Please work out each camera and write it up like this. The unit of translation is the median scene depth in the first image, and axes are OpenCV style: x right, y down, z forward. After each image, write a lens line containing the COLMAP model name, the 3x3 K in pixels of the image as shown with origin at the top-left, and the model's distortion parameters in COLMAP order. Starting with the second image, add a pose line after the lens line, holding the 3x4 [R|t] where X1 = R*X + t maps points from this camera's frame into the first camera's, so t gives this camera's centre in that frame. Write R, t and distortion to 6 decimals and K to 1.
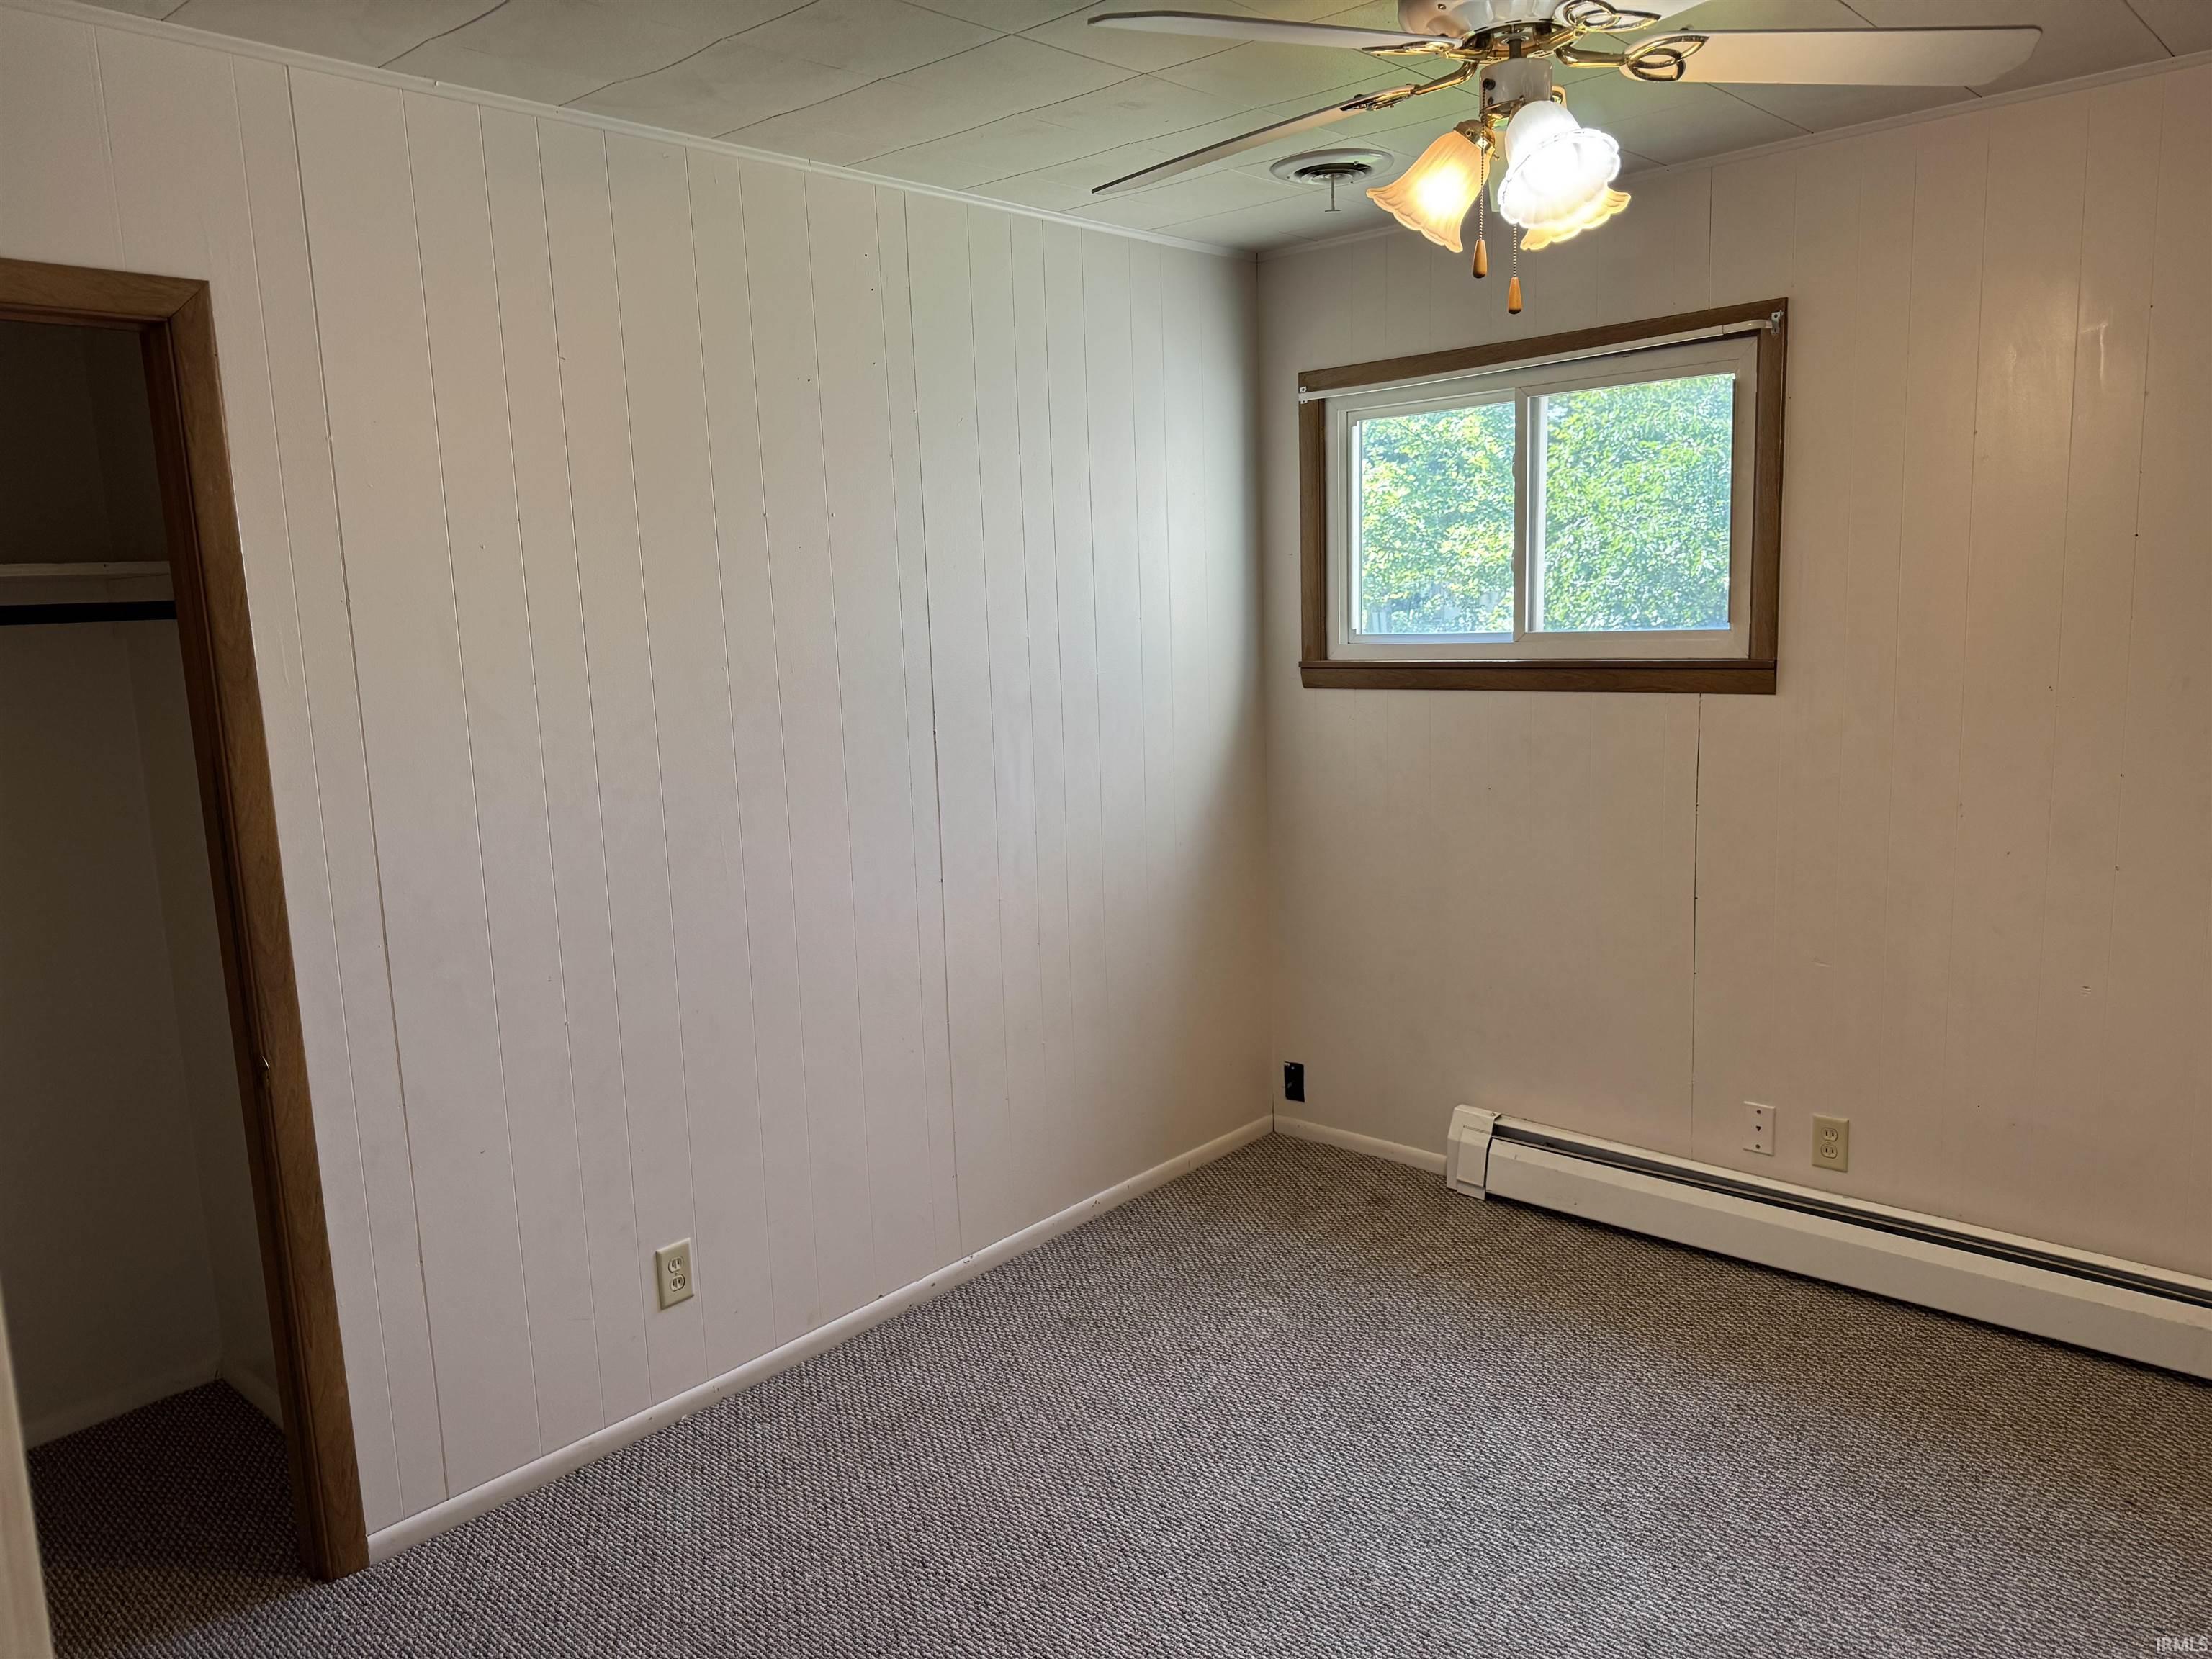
lens RADIAL K [[1560.2, 0, 1102.3], [0, 1560.2, 834.2], [0, 0, 1]] dist [0.027863, -0.031232]
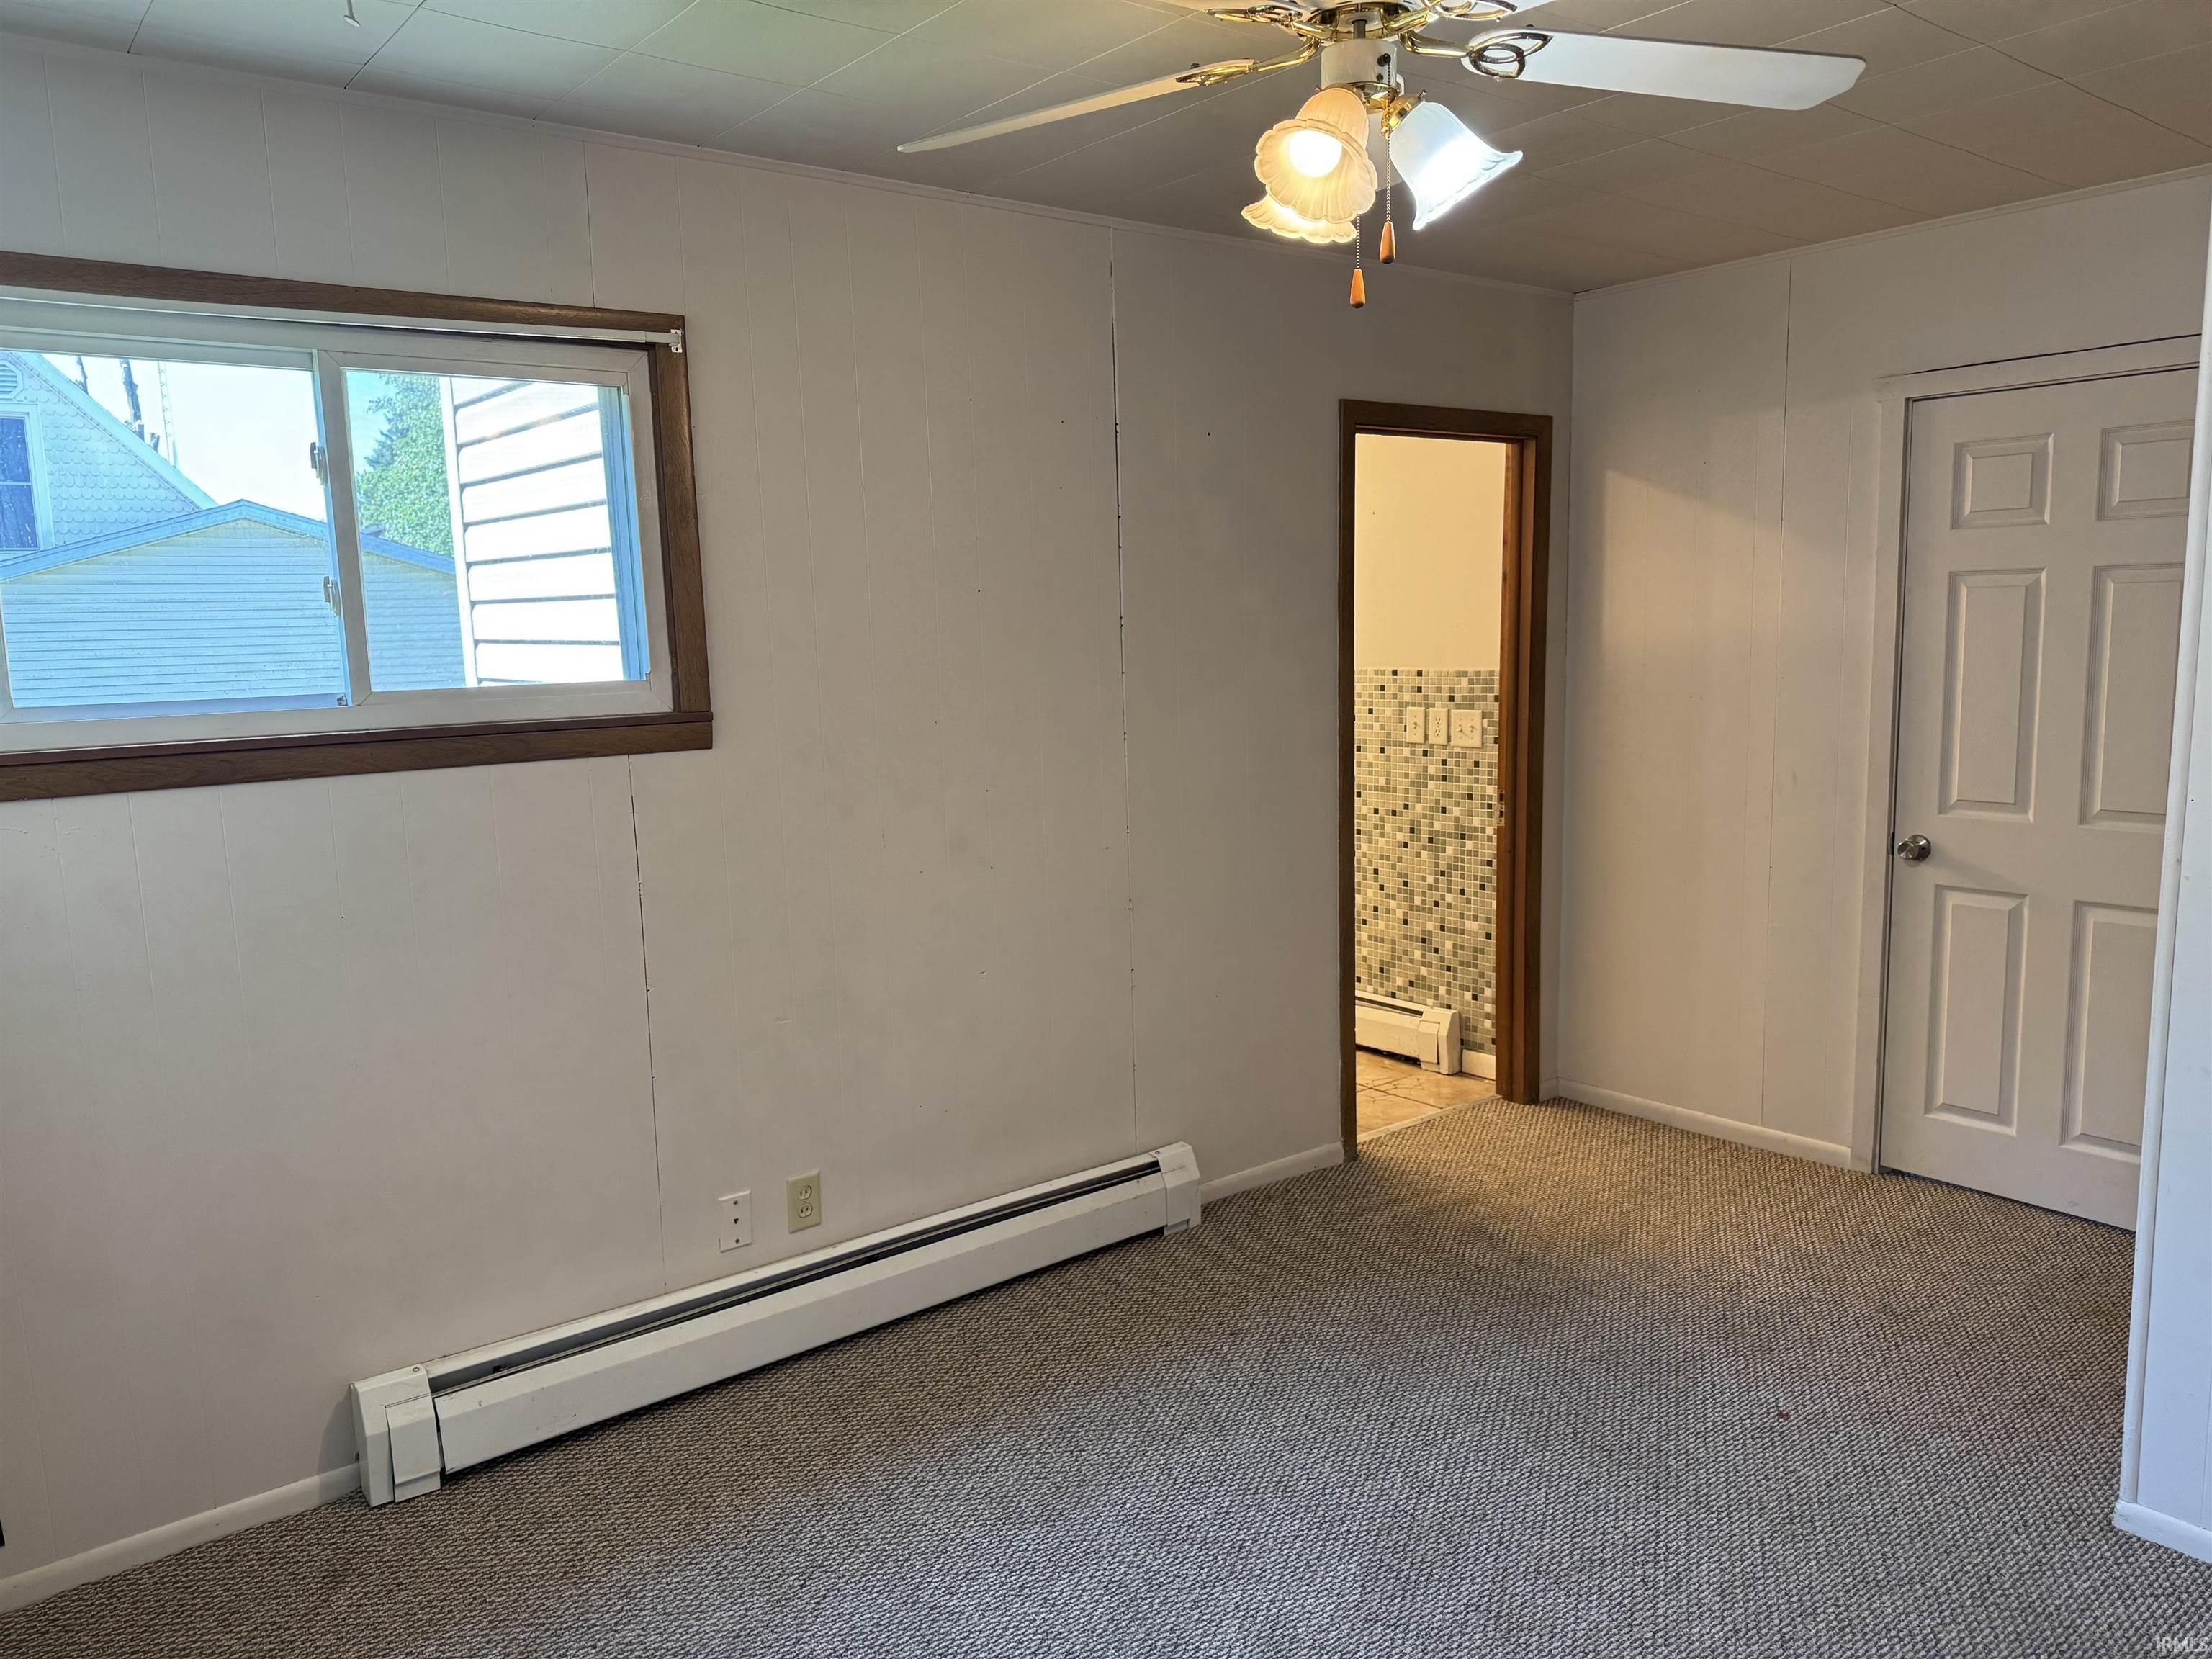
lens RADIAL K [[1560.2, 0, 1100.2], [0, 1560.2, 836.1], [0, 0, 1]] dist [0.027863, -0.031232]
pose [[0.149519, -0.105546, 0.983109, -0.418267], [0.169709, 0.982271, 0.079645, -0.068882], [-0.974086, 0.154934, 0.164780, 0.600765]]
